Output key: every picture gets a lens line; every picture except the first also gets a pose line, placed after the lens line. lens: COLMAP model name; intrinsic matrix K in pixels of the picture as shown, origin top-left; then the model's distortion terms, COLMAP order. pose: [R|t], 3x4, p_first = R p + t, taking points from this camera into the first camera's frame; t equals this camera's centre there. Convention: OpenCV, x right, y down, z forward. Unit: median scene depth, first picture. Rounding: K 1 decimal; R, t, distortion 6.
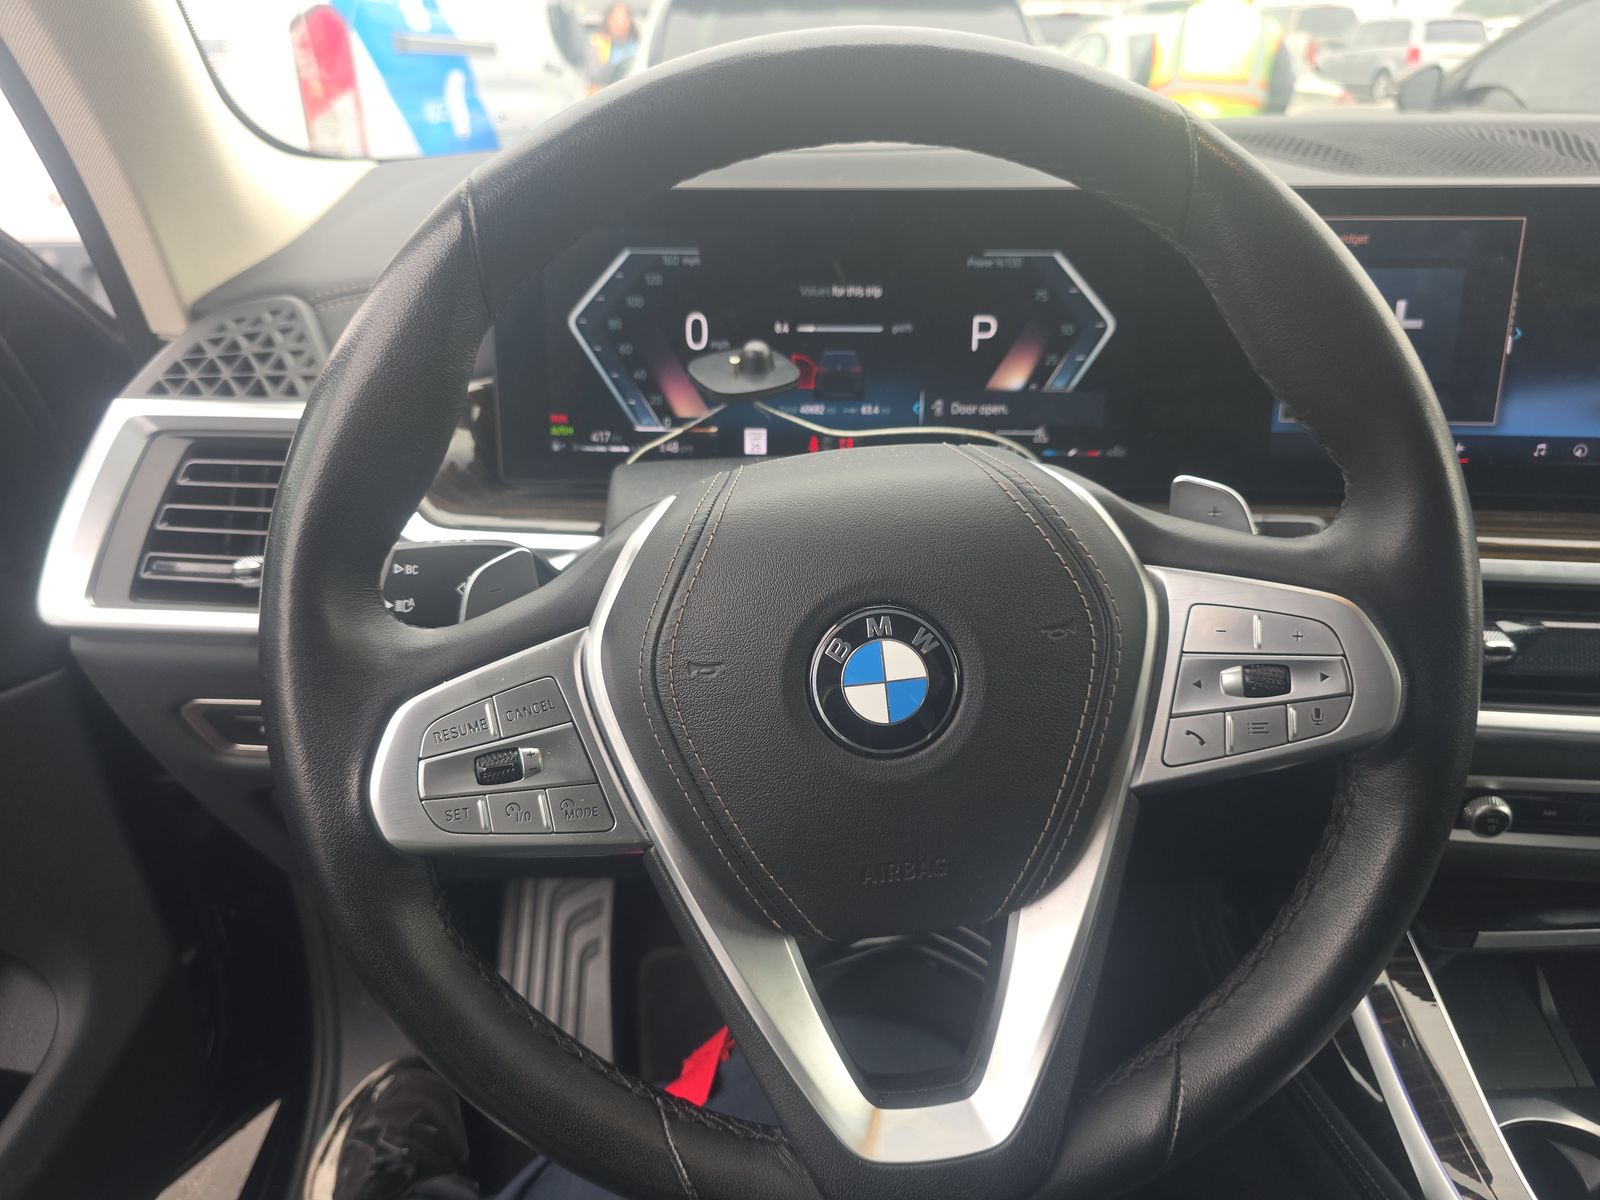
lens RADIAL K [[1112.8, 0, 803.2], [0, 1112.8, 594.5], [0, 0, 1]] dist [0.041564, -0.065899]
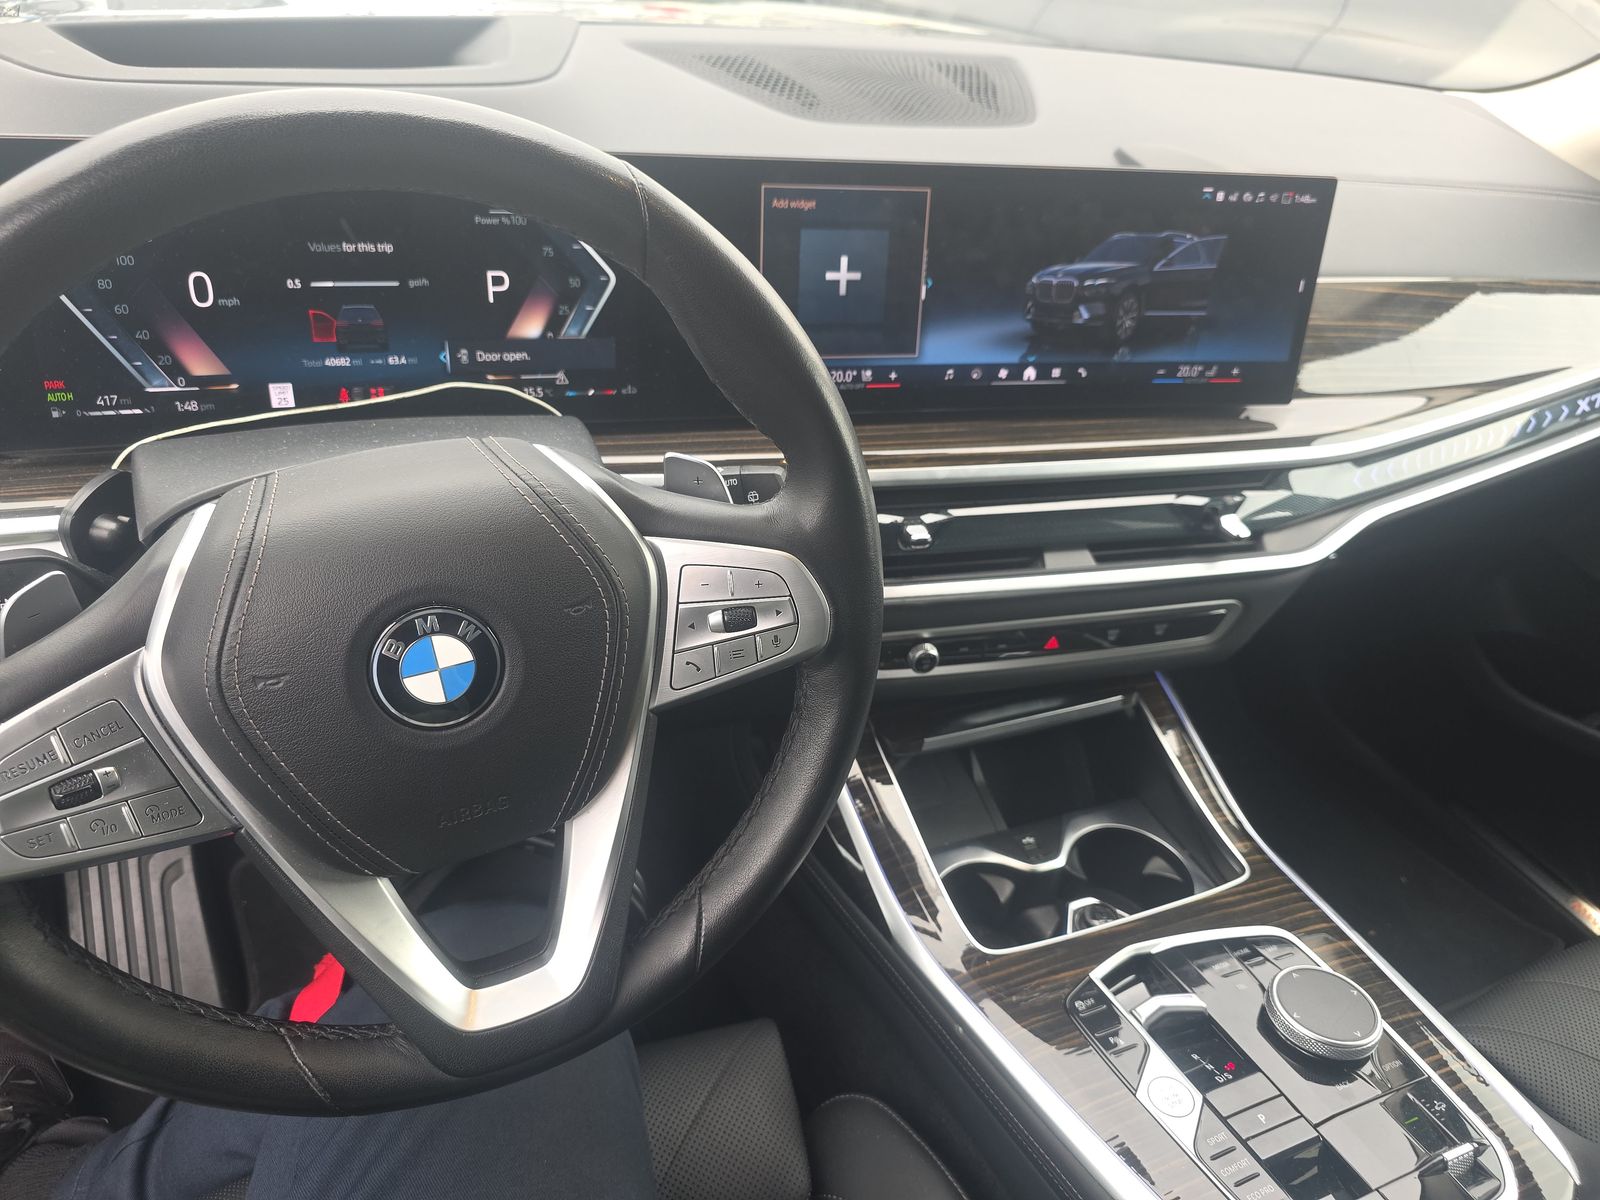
lens RADIAL K [[1112.8, 0, 803.2], [0, 1112.8, 594.5], [0, 0, 1]] dist [0.041564, -0.065899]
pose [[0.926229, -0.127296, 0.354819, 0.018869], [0.065035, 0.981106, 0.182215, -0.175488], [-0.371310, -0.145697, 0.917007, -0.217546]]
